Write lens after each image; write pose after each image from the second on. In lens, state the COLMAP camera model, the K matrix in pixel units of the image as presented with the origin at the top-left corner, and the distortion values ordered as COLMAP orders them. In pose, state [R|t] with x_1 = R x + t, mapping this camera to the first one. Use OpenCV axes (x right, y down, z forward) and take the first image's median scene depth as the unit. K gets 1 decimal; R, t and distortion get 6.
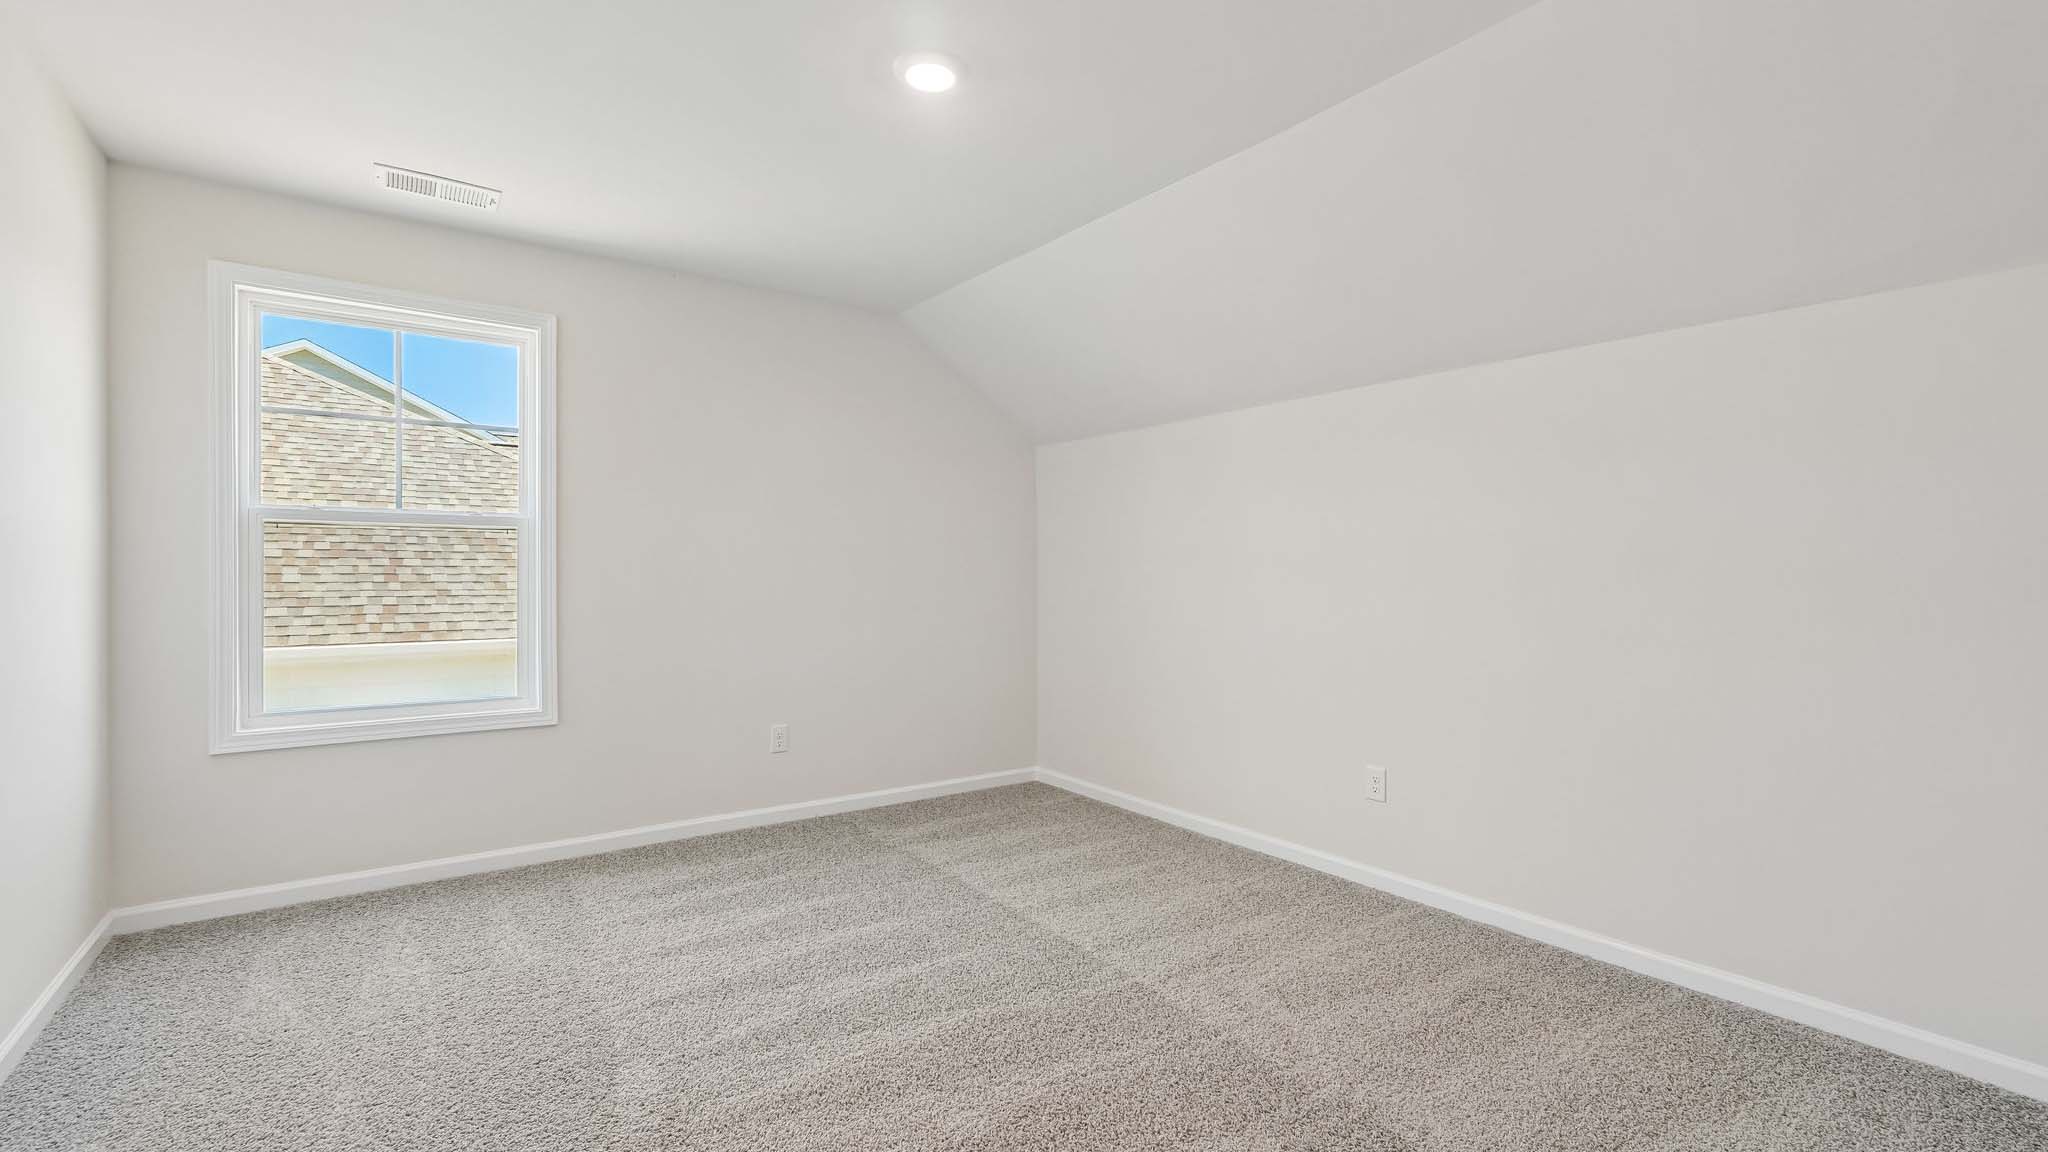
lens RADIAL K [[863.6, 0, 1024.0], [0, 863.6, 576.0], [0, 0, 1]] dist [-0.000143, -0.000296]
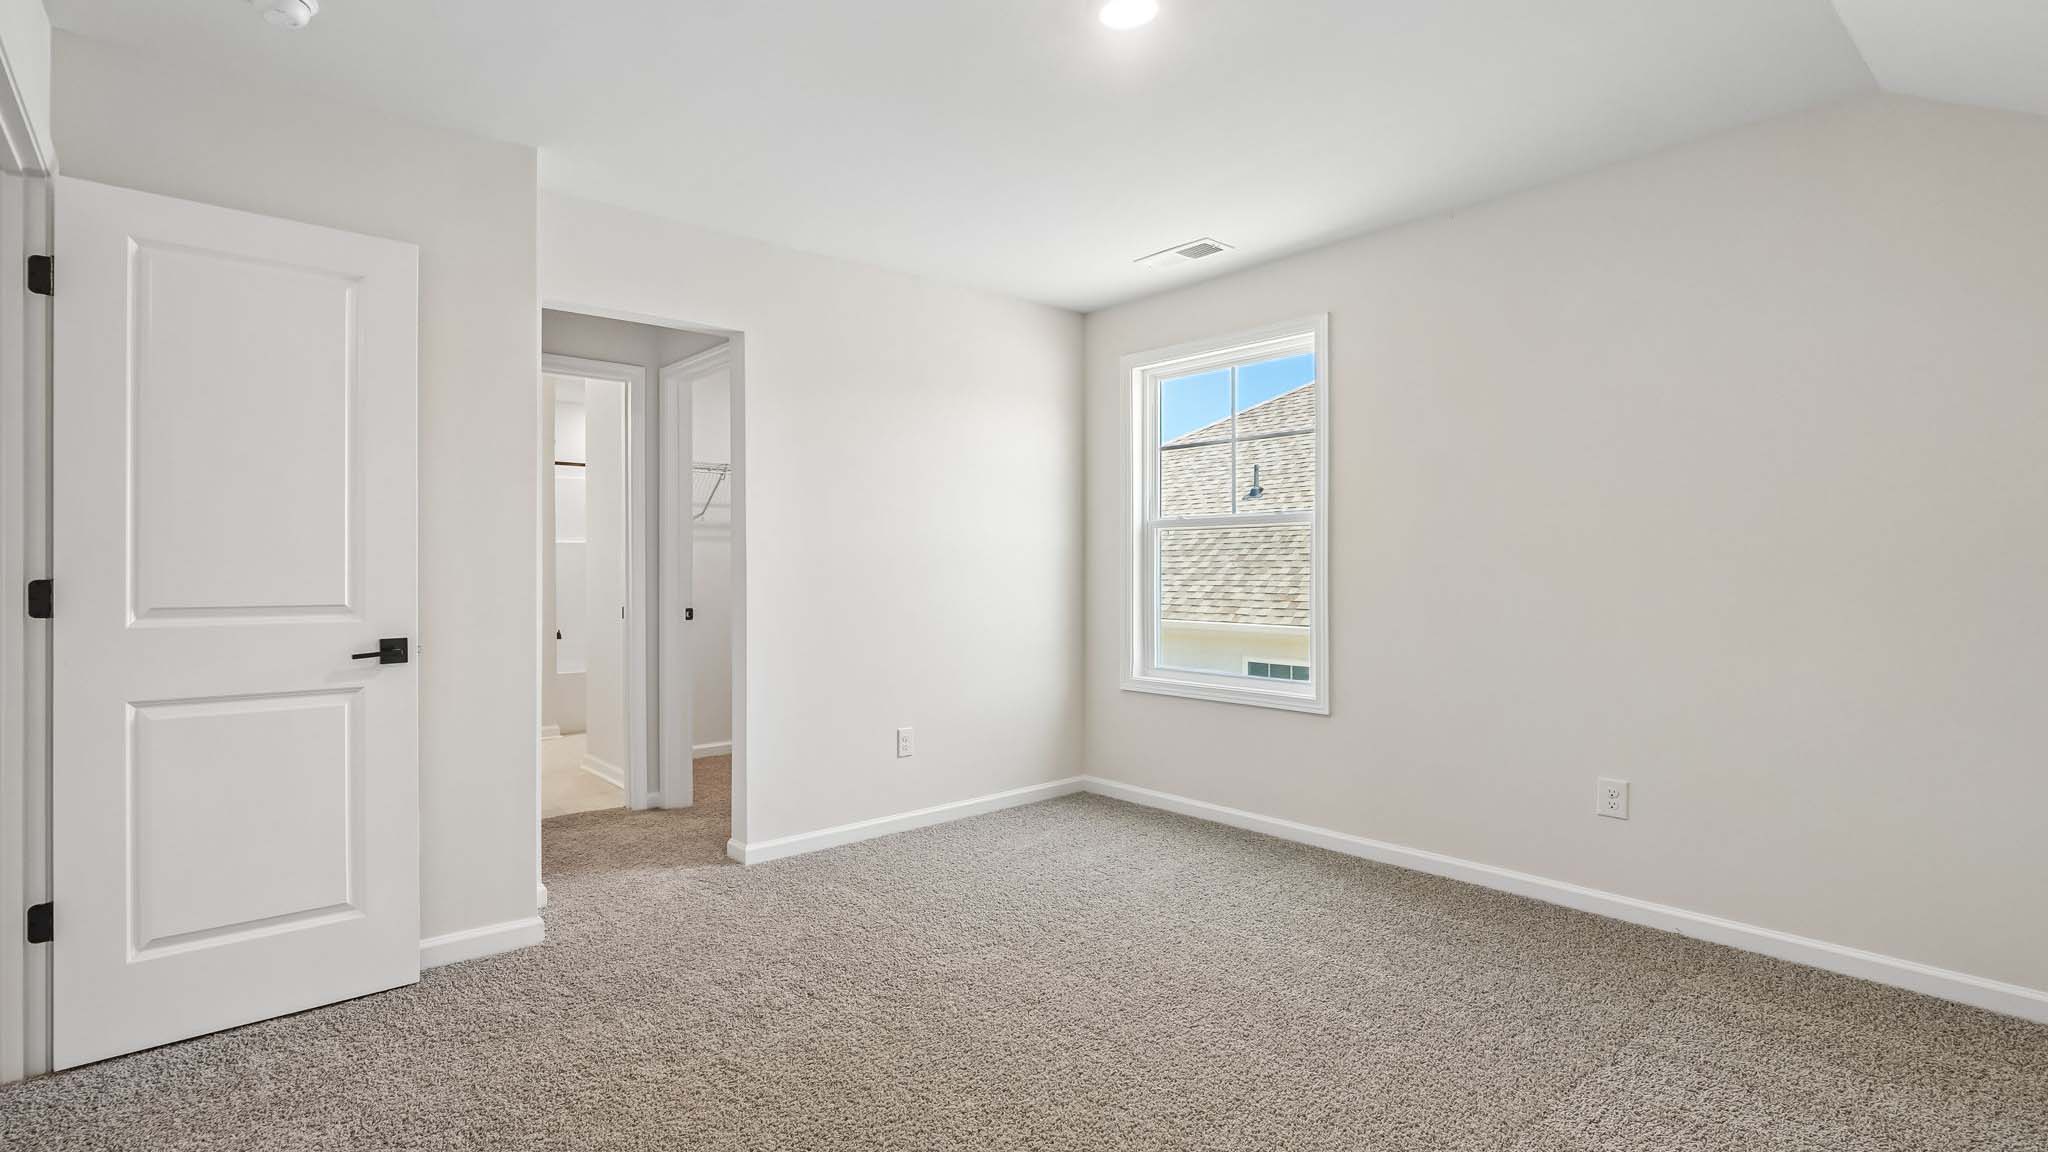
lens RADIAL K [[1016.8, 0, 1024.0], [0, 1016.8, 576.0], [0, 0, 1]] dist [0.001607, 0.000589]
pose [[0.081472, -0.000158, -0.996676, 0.683827], [-0.007194, 0.999974, -0.000746, 0.013219], [0.996650, 0.007230, 0.081469, 0.602536]]
